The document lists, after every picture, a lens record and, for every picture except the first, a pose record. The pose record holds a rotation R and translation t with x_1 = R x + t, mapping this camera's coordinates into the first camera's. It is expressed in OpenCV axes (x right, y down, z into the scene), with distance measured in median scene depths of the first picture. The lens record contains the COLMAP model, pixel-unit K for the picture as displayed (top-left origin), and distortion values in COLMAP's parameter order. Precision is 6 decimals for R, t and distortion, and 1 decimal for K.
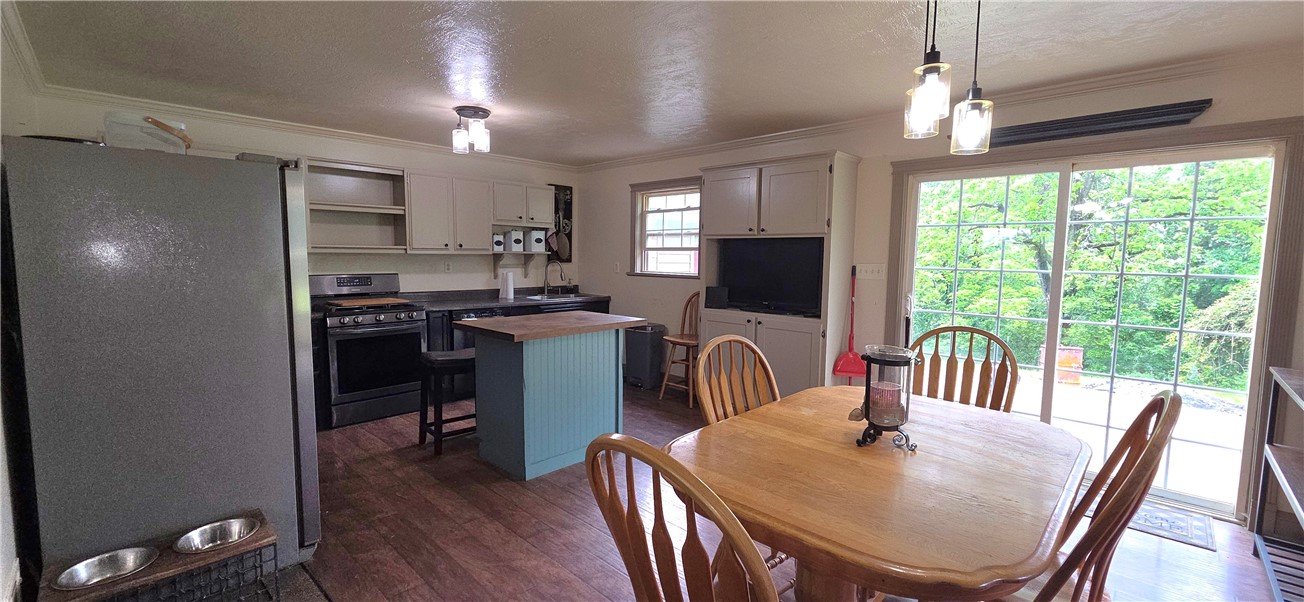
lens RADIAL K [[536.7, 0, 653.0], [0, 536.7, 294.1], [0, 0, 1]] dist [0.001873, -0.000228]
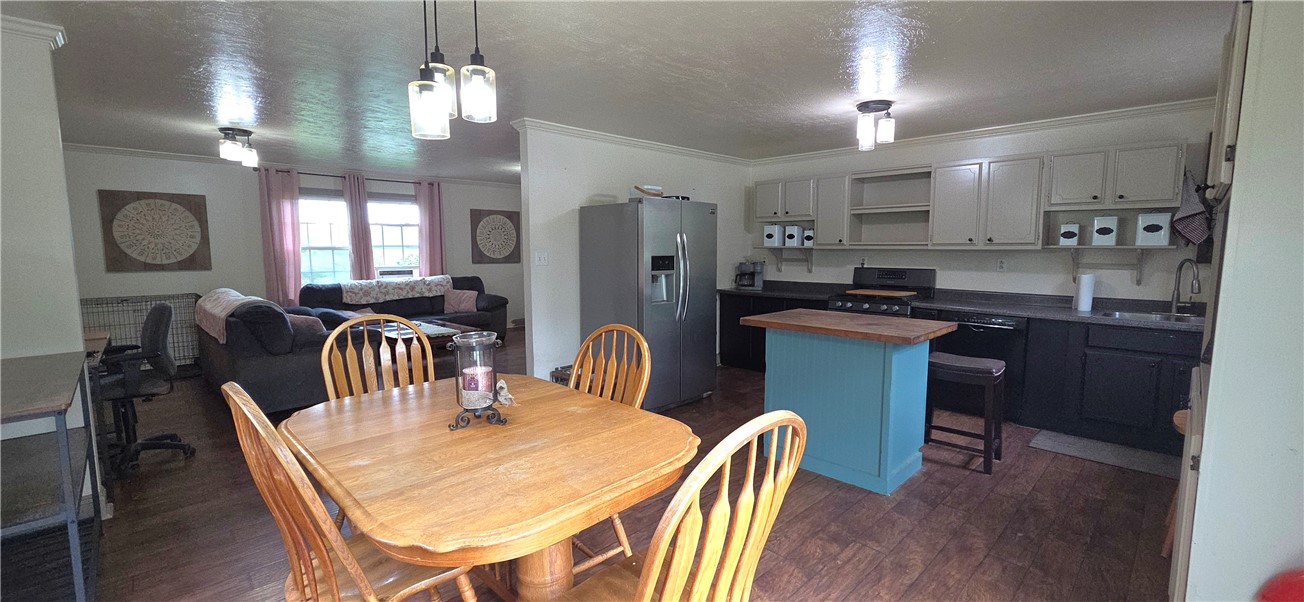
lens RADIAL K [[536.7, 0, 649.4], [0, 536.7, 302.1], [0, 0, 1]] dist [0.001873, -0.000228]
pose [[-0.000690, 0.090194, -0.995924, 0.459958], [-0.075525, 0.993075, 0.089988, -0.024921], [0.997144, 0.075279, 0.006126, 0.415513]]
